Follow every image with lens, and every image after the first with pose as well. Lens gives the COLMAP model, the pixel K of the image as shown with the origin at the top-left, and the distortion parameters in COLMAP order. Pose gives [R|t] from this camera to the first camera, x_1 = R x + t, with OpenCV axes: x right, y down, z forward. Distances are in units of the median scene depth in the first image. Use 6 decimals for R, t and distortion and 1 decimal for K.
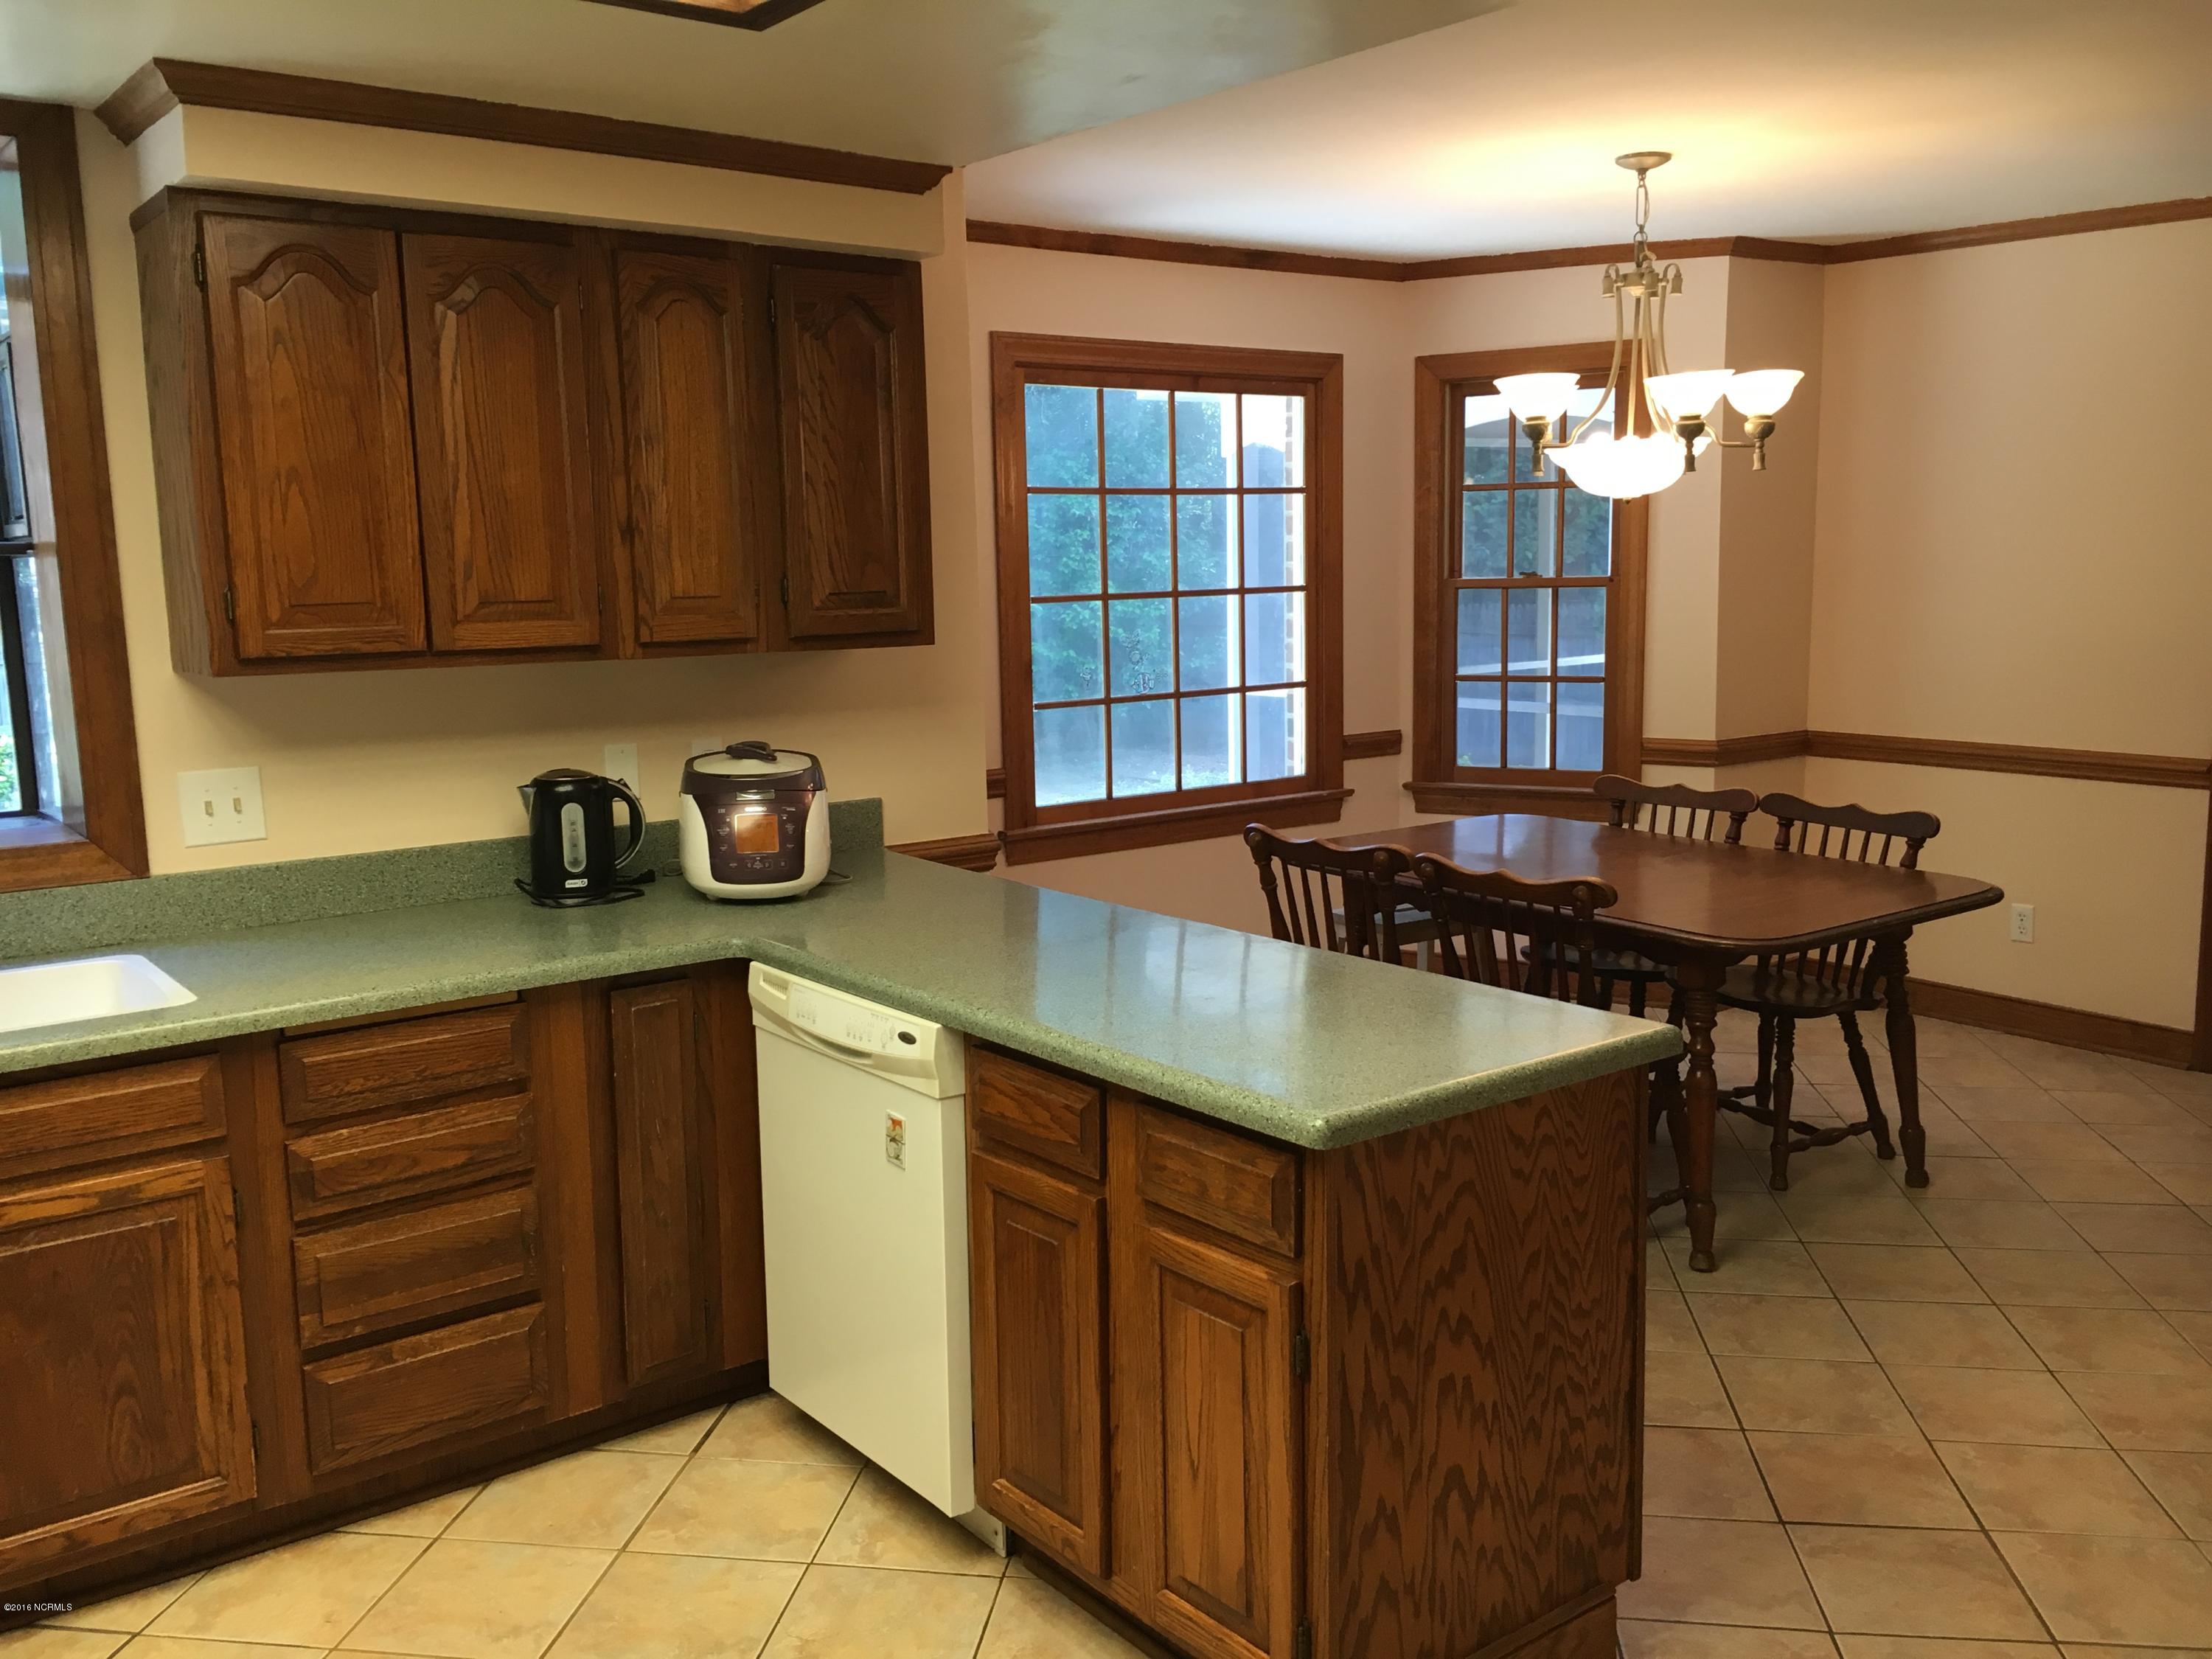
lens RADIAL K [[1877.4, 0, 1105.7], [0, 1877.4, 830.0], [0, 0, 1]] dist [0.038460, -0.003399]
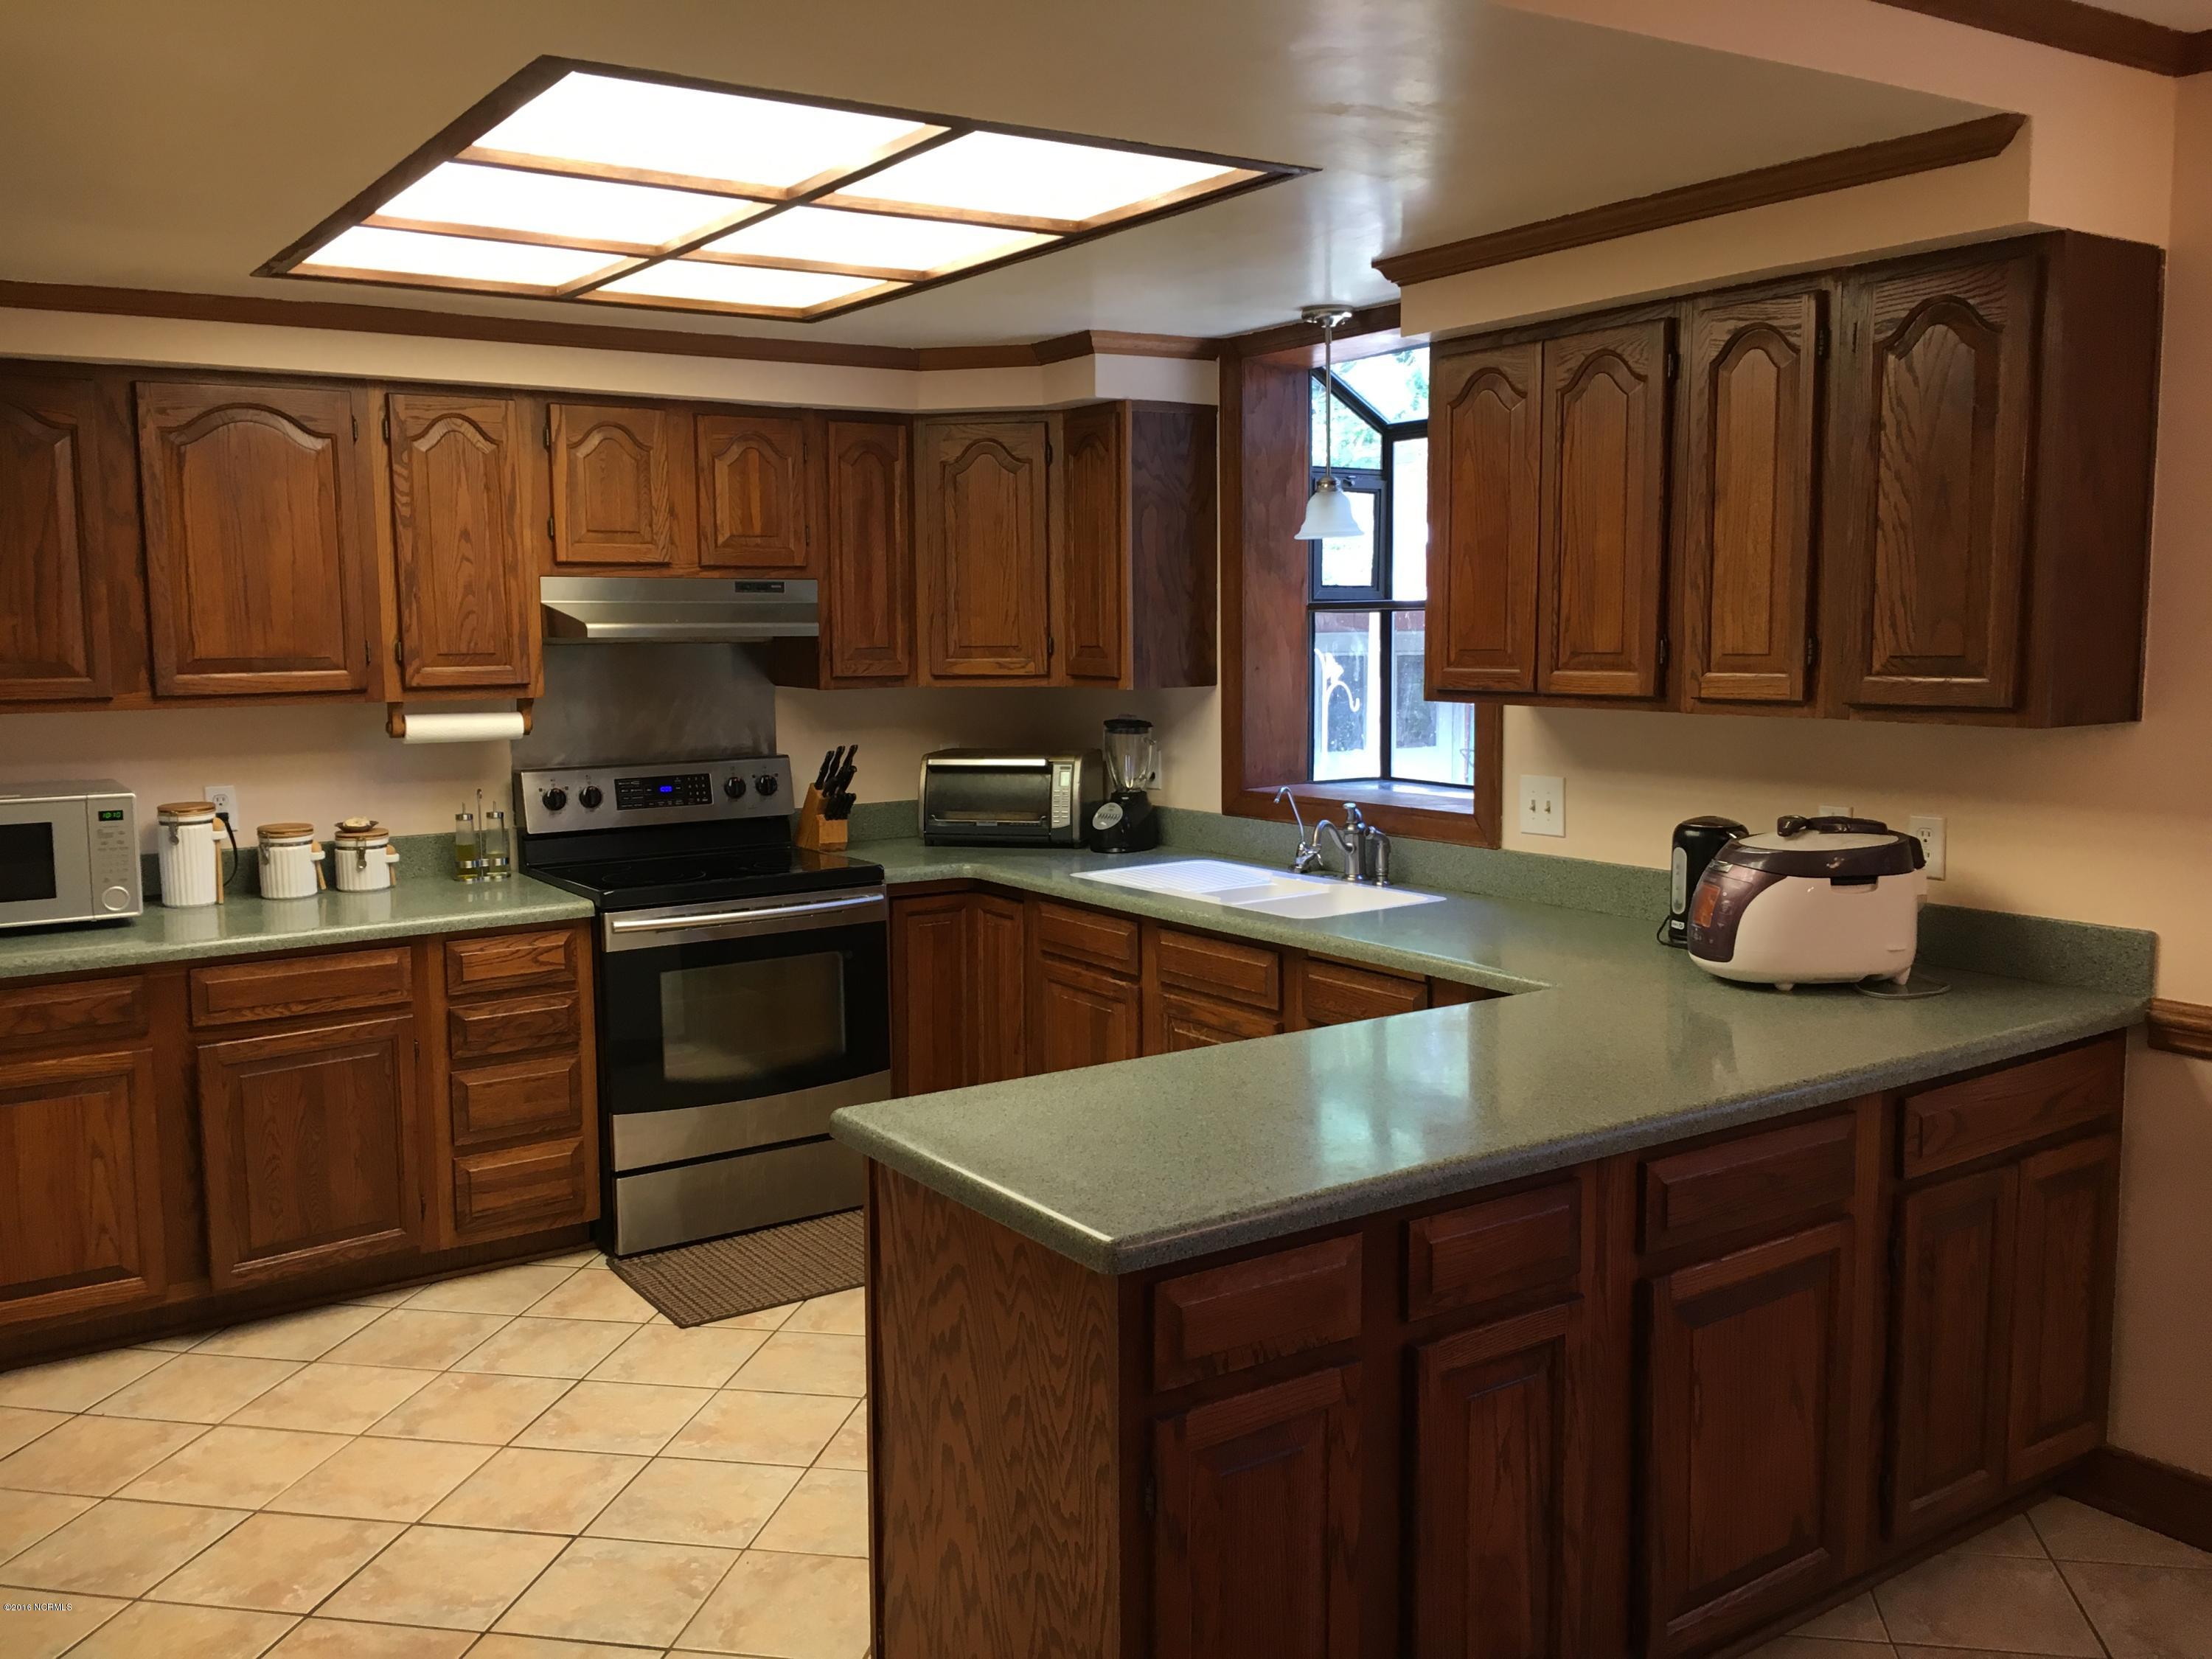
lens RADIAL K [[1877.4, 0, 1104.6], [0, 1877.4, 827.9], [0, 0, 1]] dist [0.038460, -0.003399]
pose [[-0.058136, 0.128495, -0.990005, 0.824039], [-0.131349, 0.982076, 0.135179, -0.133397], [0.989630, 0.137895, -0.040217, 0.781980]]
